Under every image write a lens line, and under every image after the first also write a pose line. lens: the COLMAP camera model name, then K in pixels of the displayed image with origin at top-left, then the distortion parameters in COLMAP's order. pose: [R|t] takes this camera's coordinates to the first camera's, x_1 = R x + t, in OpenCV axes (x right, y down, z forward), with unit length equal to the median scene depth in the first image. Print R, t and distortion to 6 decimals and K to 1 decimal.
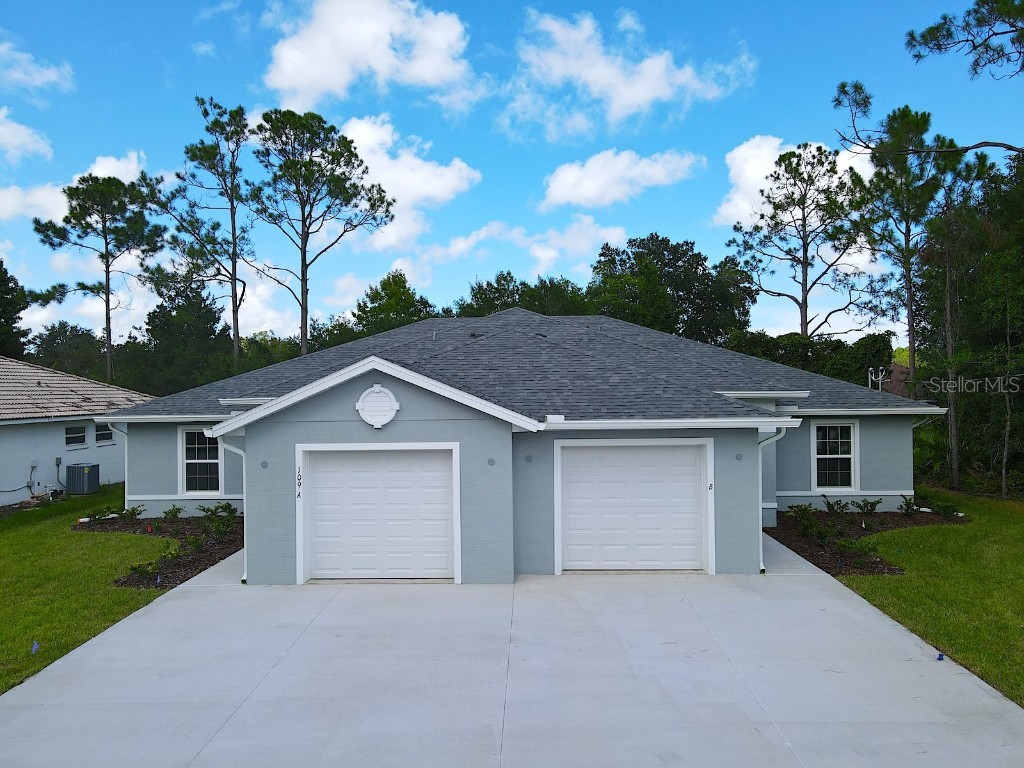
lens RADIAL K [[747.2, 0, 509.0], [0, 747.2, 384.2], [0, 0, 1]] dist [-0.002130, 0.014808]
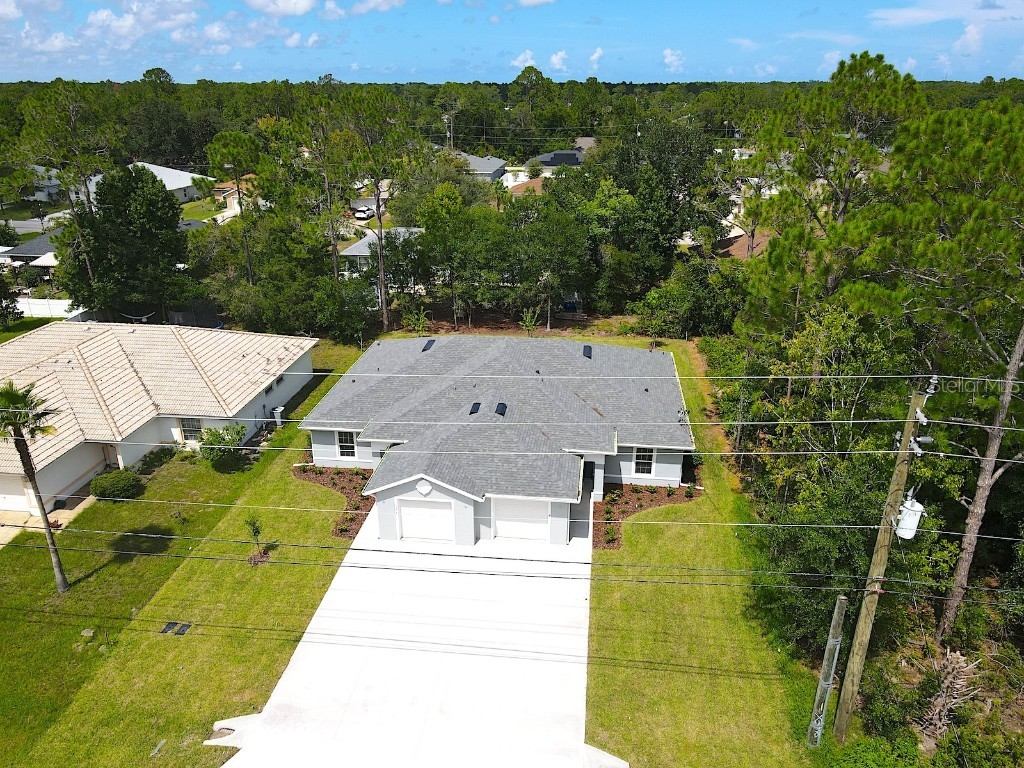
lens RADIAL K [[747.2, 0, 509.0], [0, 747.2, 384.2], [0, 0, 1]] dist [-0.002130, 0.014808]
pose [[0.995589, 0.043264, -0.083251, 0.116658], [-0.008255, 0.924283, 0.381619, -0.462487], [0.093458, -0.379248, 0.920563, -0.451347]]
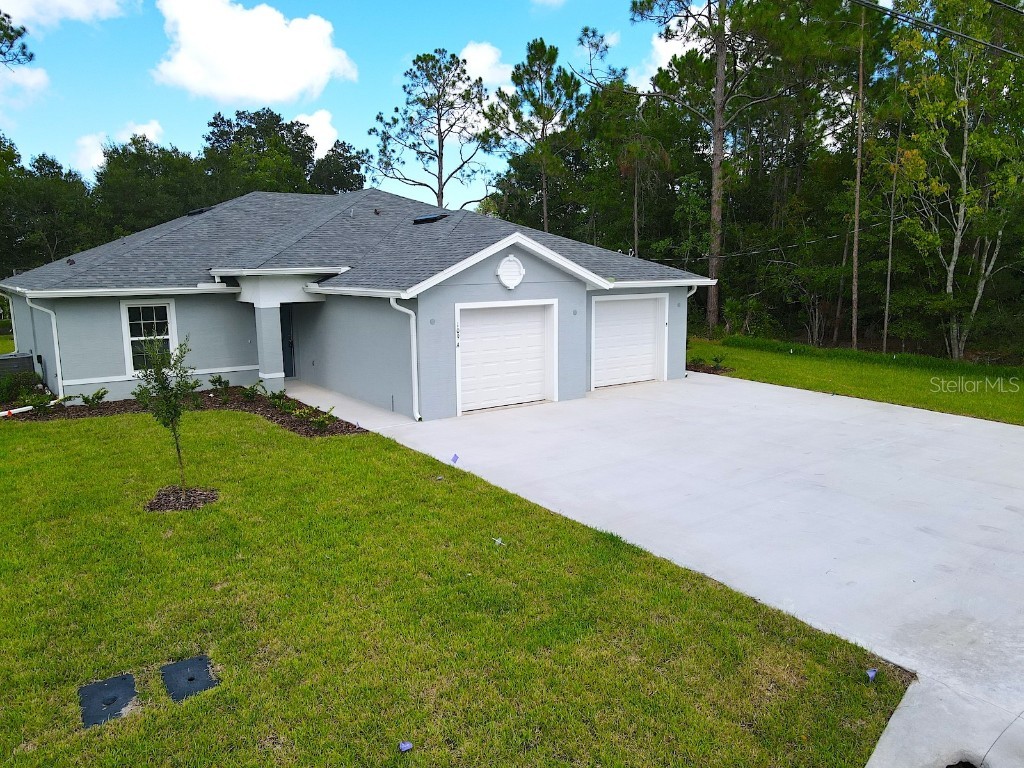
lens RADIAL K [[747.2, 0, 509.0], [0, 747.2, 384.2], [0, 0, 1]] dist [-0.002130, 0.014808]
pose [[0.786179, -0.090392, 0.611353, -0.334854], [-0.004881, 0.988306, 0.152404, 0.008405], [-0.617980, -0.122800, 0.776544, -0.004651]]
